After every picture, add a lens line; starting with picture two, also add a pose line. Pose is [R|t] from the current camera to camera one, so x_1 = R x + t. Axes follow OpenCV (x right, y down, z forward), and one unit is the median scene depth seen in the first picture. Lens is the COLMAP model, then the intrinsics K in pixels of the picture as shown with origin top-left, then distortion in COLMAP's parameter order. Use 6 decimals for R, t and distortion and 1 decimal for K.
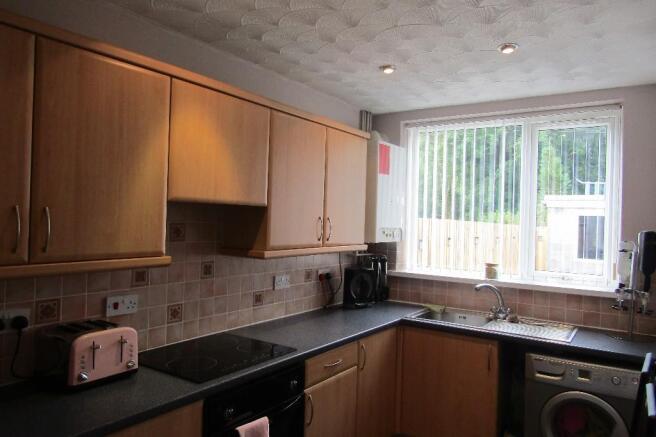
lens RADIAL K [[469.0, 0, 330.2], [0, 469.0, 215.9], [0, 0, 1]] dist [-0.007594, 0.004161]
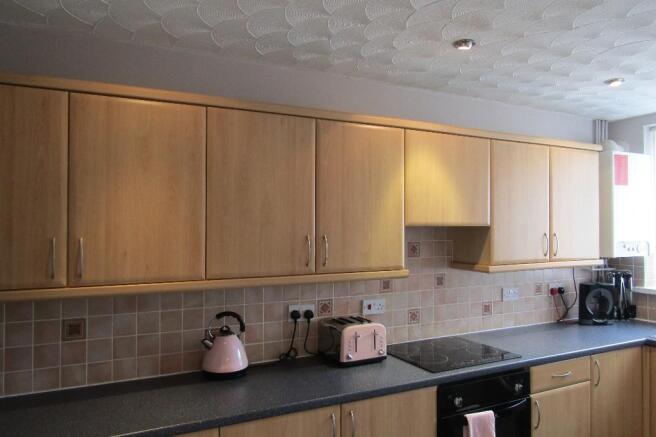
lens RADIAL K [[469.0, 0, 330.2], [0, 469.0, 215.9], [0, 0, 1]] dist [-0.007594, 0.004161]
pose [[0.878801, -0.035004, -0.475902, 0.065968], [0.025639, 0.999329, -0.026159, -0.025859], [0.476498, 0.010787, 0.879109, -0.175249]]
